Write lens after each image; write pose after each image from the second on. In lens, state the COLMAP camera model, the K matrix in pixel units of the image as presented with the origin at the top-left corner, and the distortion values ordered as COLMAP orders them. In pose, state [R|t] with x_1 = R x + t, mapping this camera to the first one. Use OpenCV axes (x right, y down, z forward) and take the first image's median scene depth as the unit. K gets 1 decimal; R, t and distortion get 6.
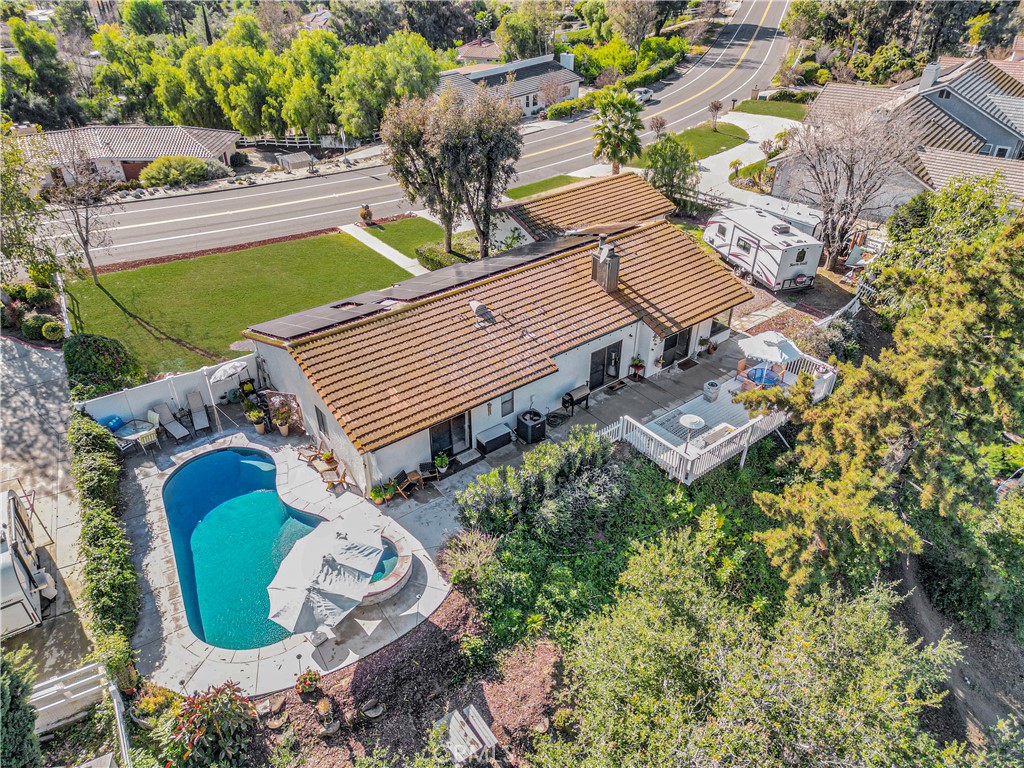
lens RADIAL K [[710.1, 0, 508.3], [0, 710.1, 384.2], [0, 0, 1]] dist [0.076725, -0.081437]
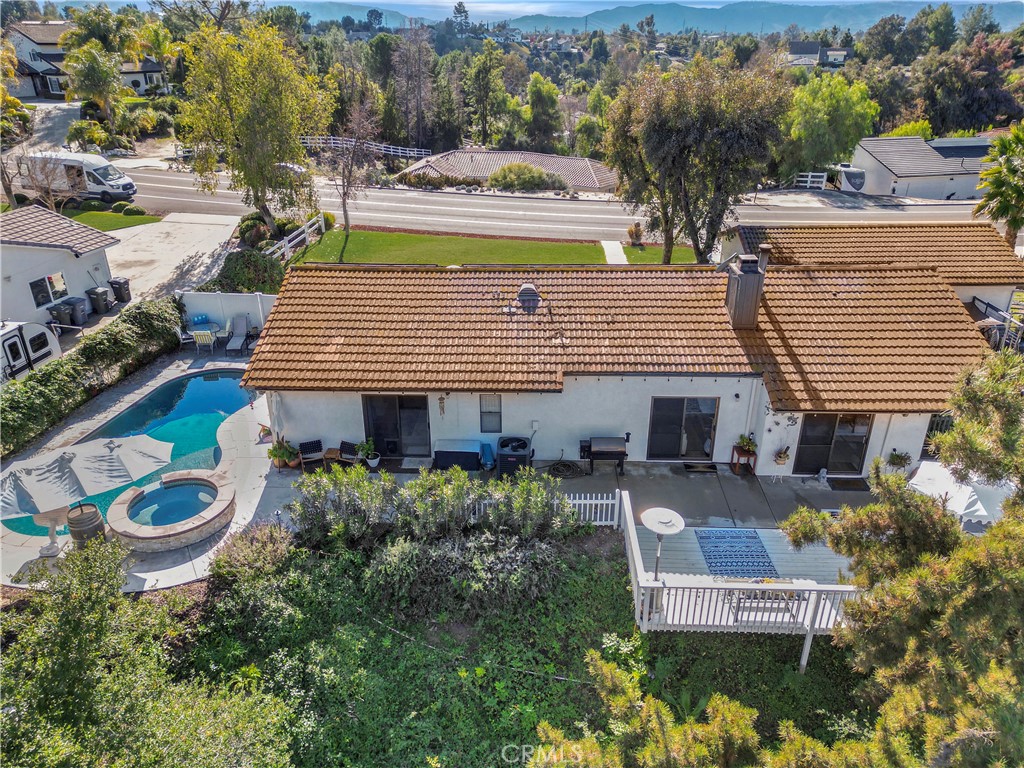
lens RADIAL K [[738.9, 0, 507.4], [0, 738.9, 379.9], [0, 0, 1]] dist [0.082567, -0.100681]
pose [[0.765154, 0.271949, -0.583595, 0.424683], [-0.349344, 0.936748, -0.021512, 0.003017], [0.540831, 0.220335, 0.811760, 0.383503]]
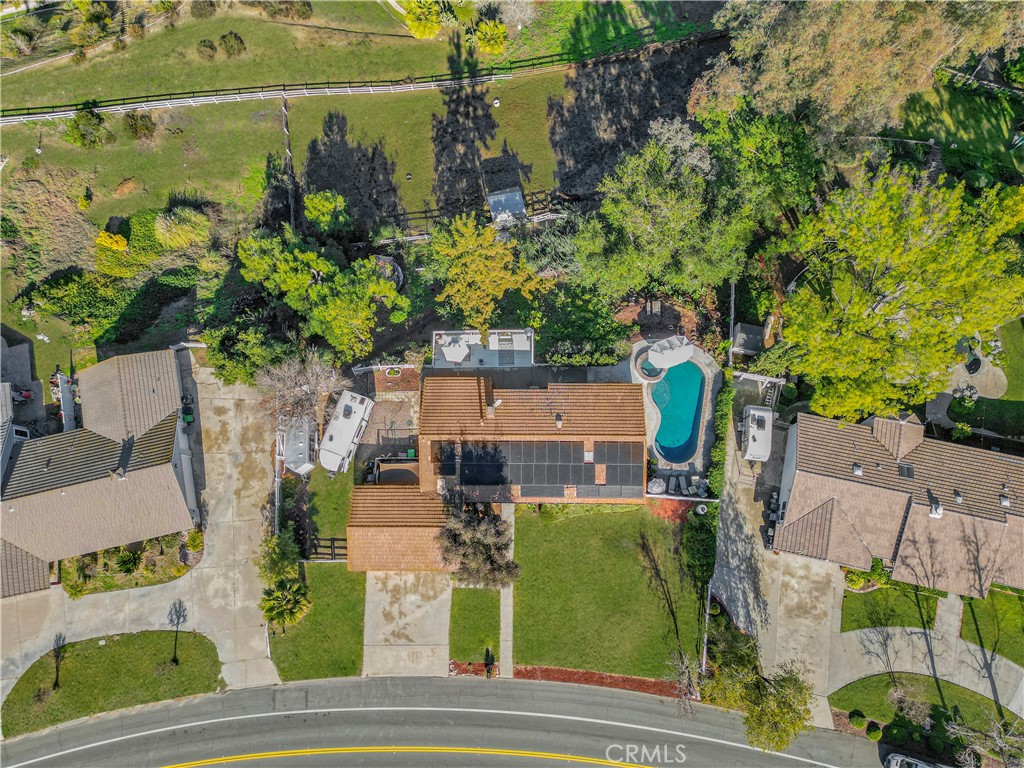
lens RADIAL K [[710.1, 0, 508.3], [0, 710.1, 384.2], [0, 0, 1]] dist [0.076725, -0.081437]
pose [[-0.780729, -0.601644, 0.168781, -0.219138], [0.376669, -0.237612, 0.895355, -2.113548], [-0.498580, 0.762604, 0.412131, 0.090947]]
